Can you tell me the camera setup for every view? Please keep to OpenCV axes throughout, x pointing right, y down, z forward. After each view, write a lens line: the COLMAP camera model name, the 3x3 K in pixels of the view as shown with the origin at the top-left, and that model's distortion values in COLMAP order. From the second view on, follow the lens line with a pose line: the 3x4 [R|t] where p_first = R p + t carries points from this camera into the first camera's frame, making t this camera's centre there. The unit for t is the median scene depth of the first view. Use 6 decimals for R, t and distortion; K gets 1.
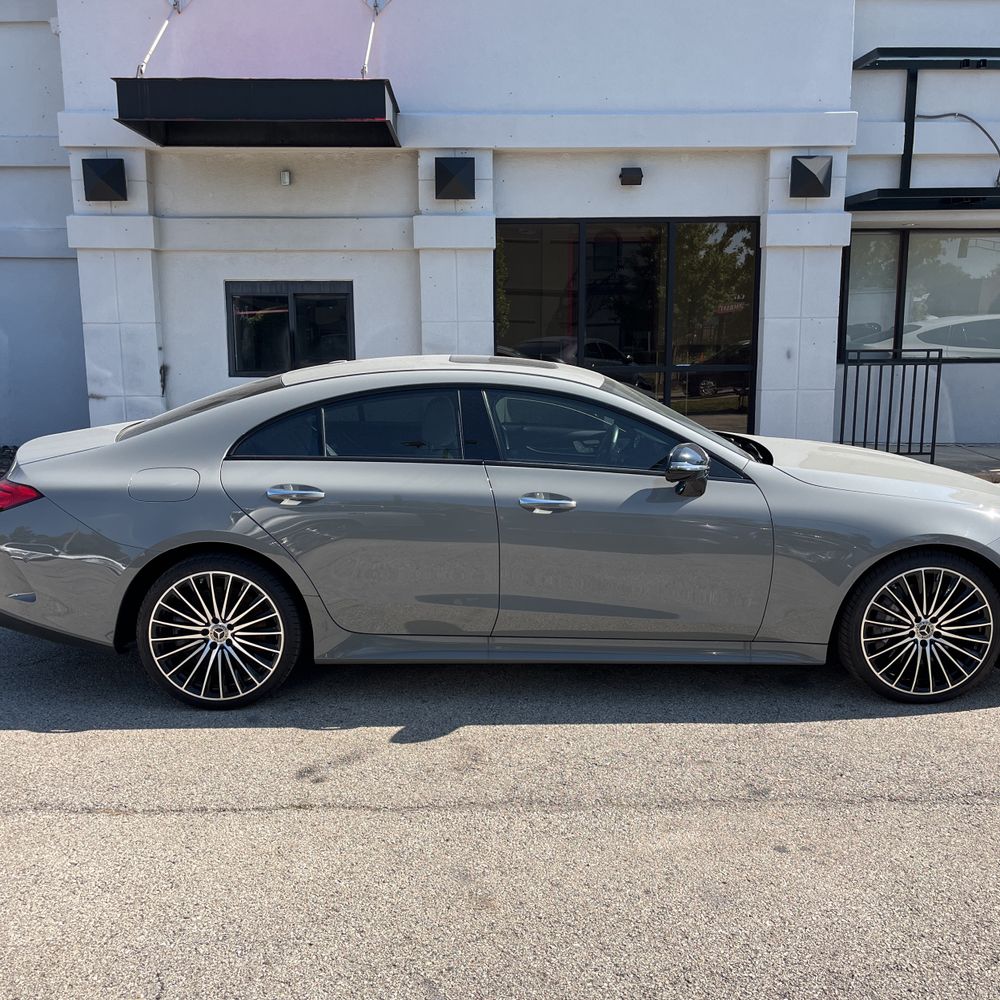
lens RADIAL K [[1001.5, 0, 503.0], [0, 1001.5, 496.4], [0, 0, 1]] dist [0.023815, -0.007343]
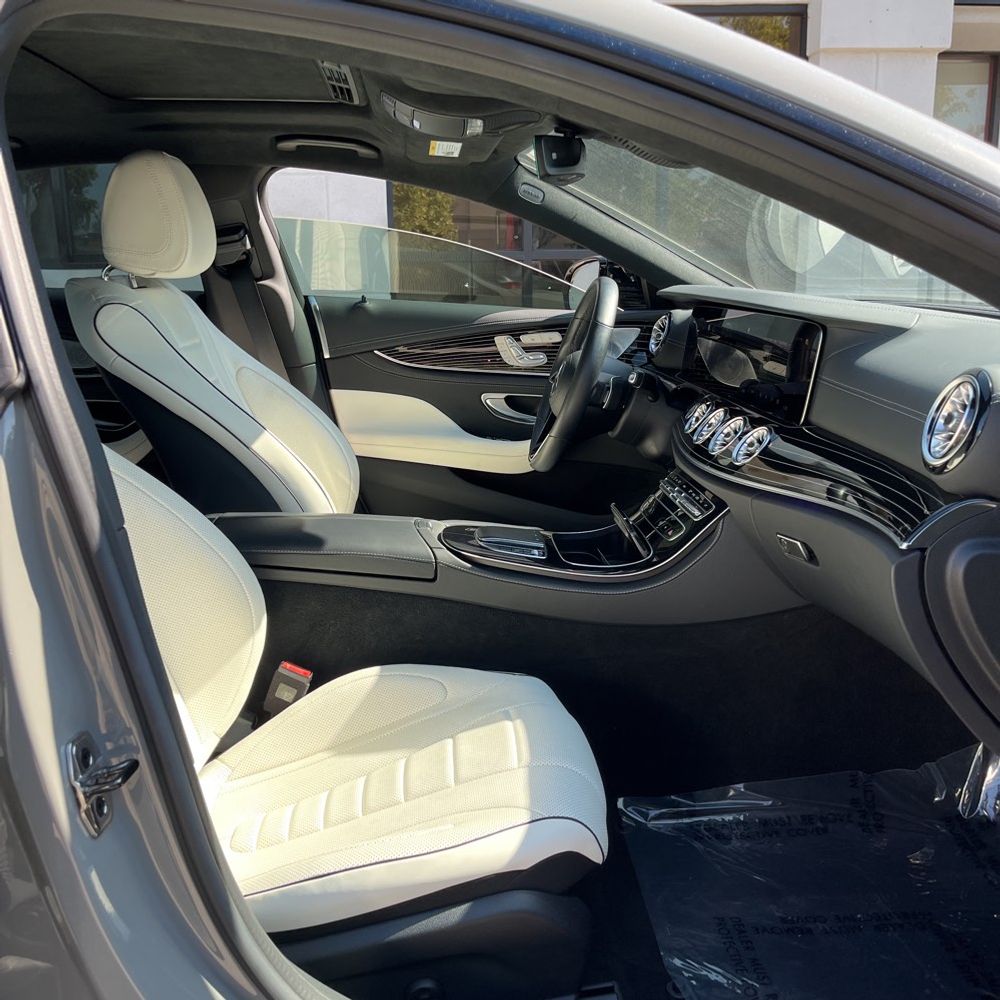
lens RADIAL K [[1016.1, 0, 499.8], [0, 1016.1, 493.6], [0, 0, 1]] dist [0.039169, -0.034704]
pose [[0.999228, -0.016610, 0.035597, 0.077469], [0.014703, 0.998476, 0.053189, -0.020581], [-0.036426, -0.052625, 0.997950, 0.817898]]
